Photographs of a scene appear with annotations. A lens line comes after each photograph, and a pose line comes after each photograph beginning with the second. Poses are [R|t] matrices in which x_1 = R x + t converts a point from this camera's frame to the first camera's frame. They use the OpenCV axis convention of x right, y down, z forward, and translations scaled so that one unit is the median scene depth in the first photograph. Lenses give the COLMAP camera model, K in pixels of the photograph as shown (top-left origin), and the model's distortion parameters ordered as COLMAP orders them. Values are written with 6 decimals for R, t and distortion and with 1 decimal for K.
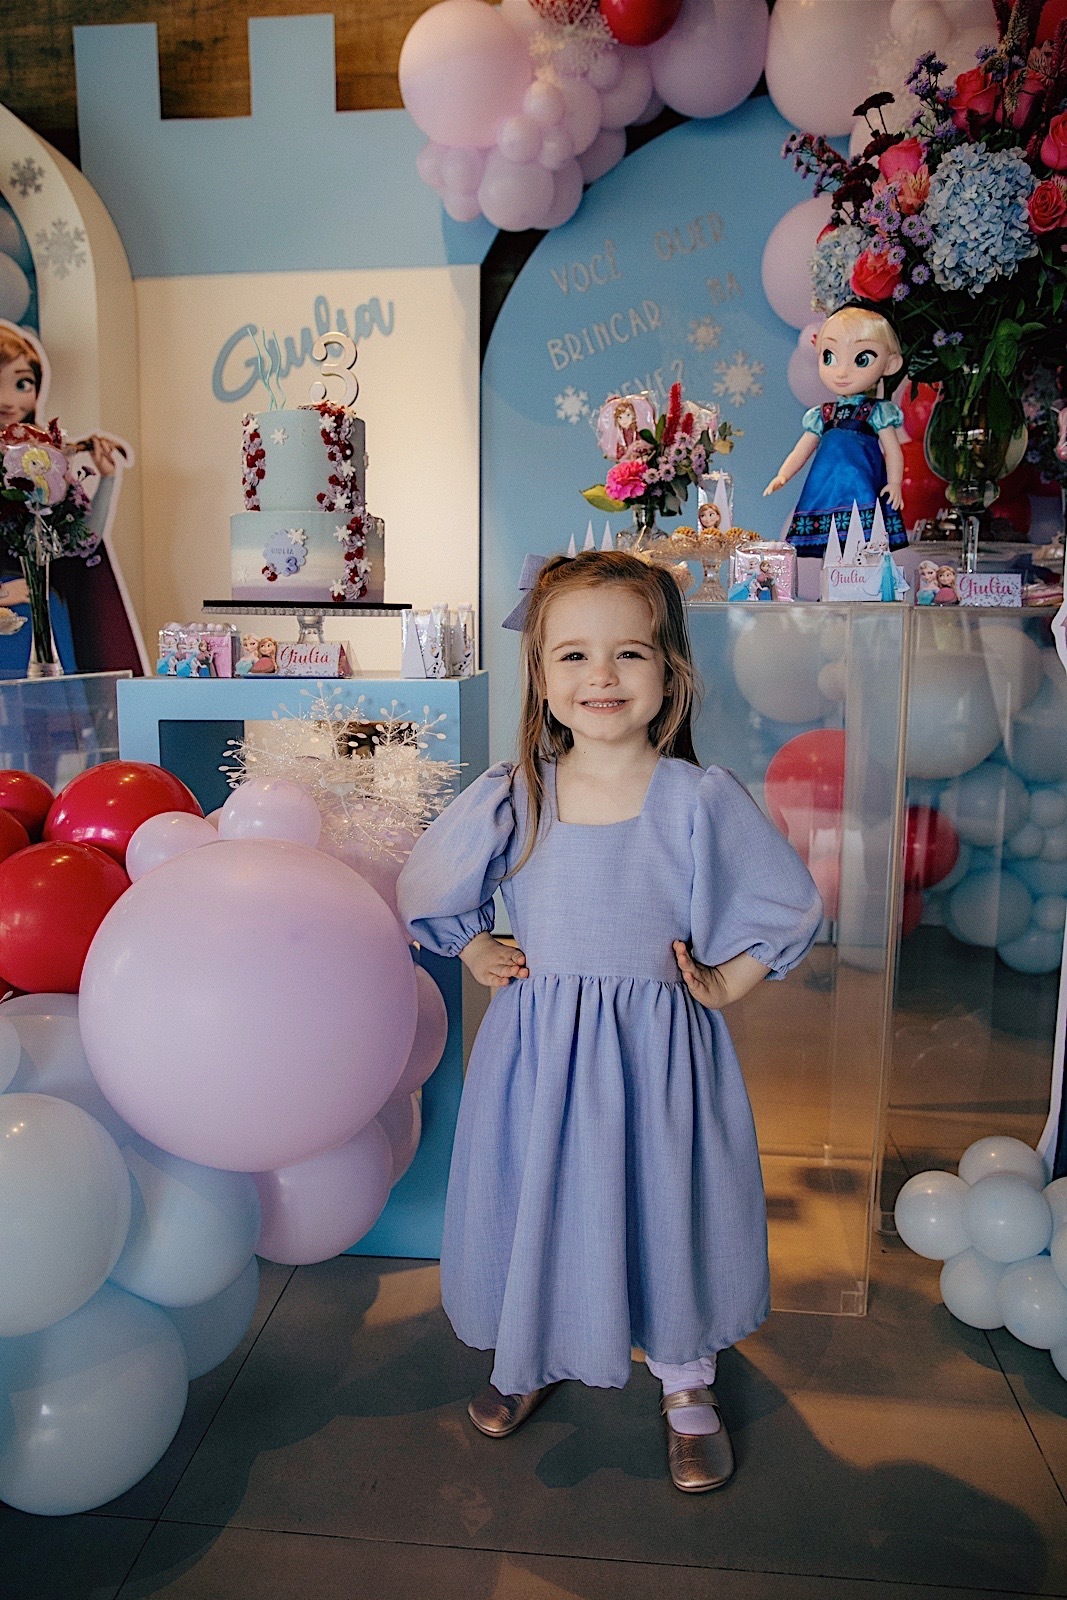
lens RADIAL K [[1093.1, 0, 533.5], [0, 1093.1, 800.0], [0, 0, 1]] dist [-0.101600, 0.055134]
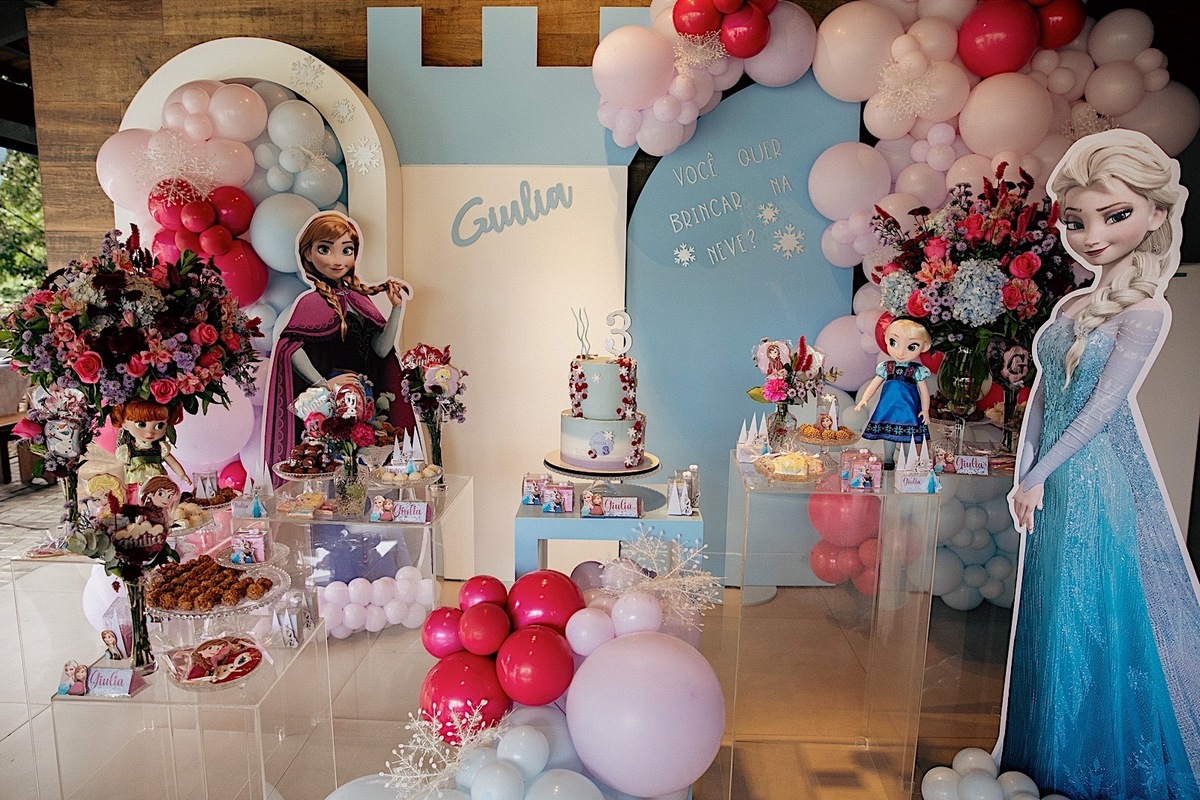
lens RADIAL K [[824.6, 0, 600.0], [0, 824.6, 400.0], [0, 0, 1]] dist [-0.096994, 0.000561]
pose [[0.998351, 0.002519, 0.057353, -0.282513], [-0.002386, 0.999994, -0.002397, -0.270215], [-0.057359, 0.002256, 0.998351, -0.353919]]
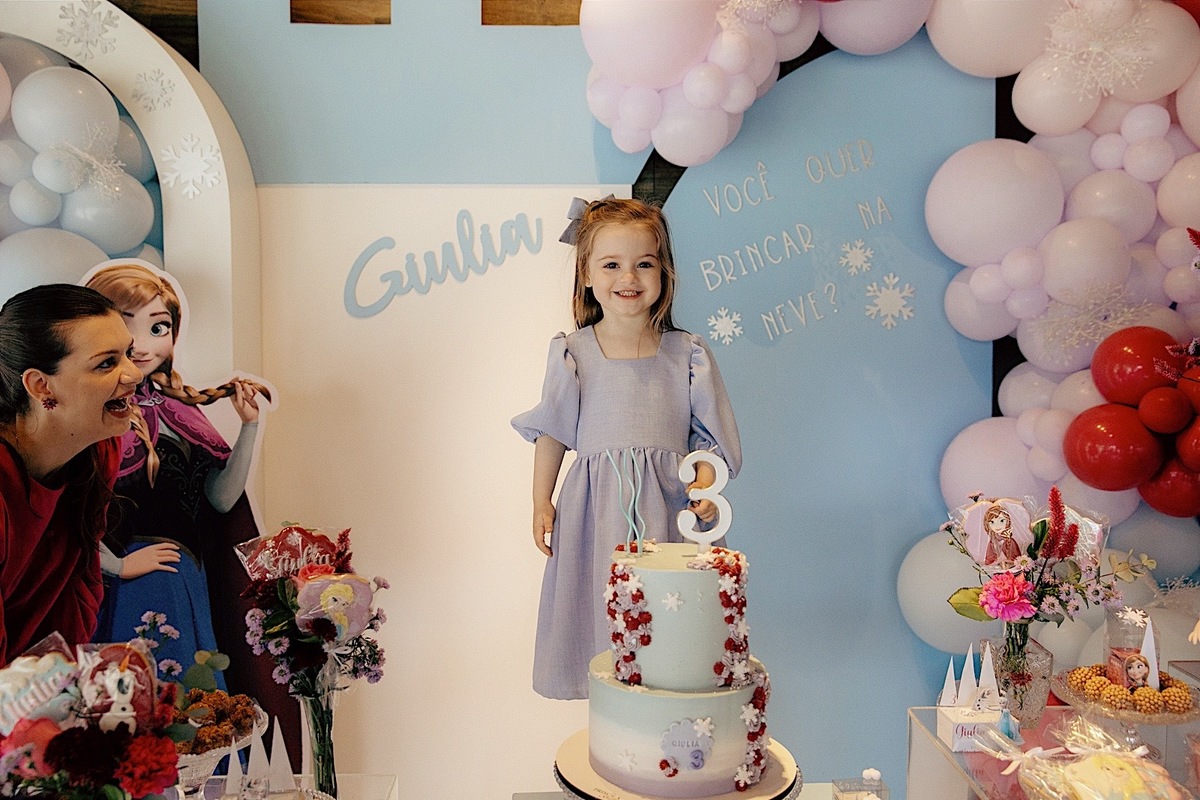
lens RADIAL K [[1030.4, 0, 600.0], [0, 1030.4, 400.0], [0, 0, 1]] dist [-0.057420, 0.095903]
pose [[0.991520, -0.014052, 0.129189, -0.359353], [0.026714, 0.994944, -0.096811, -0.380593], [-0.127176, 0.099442, 0.986883, 0.172662]]
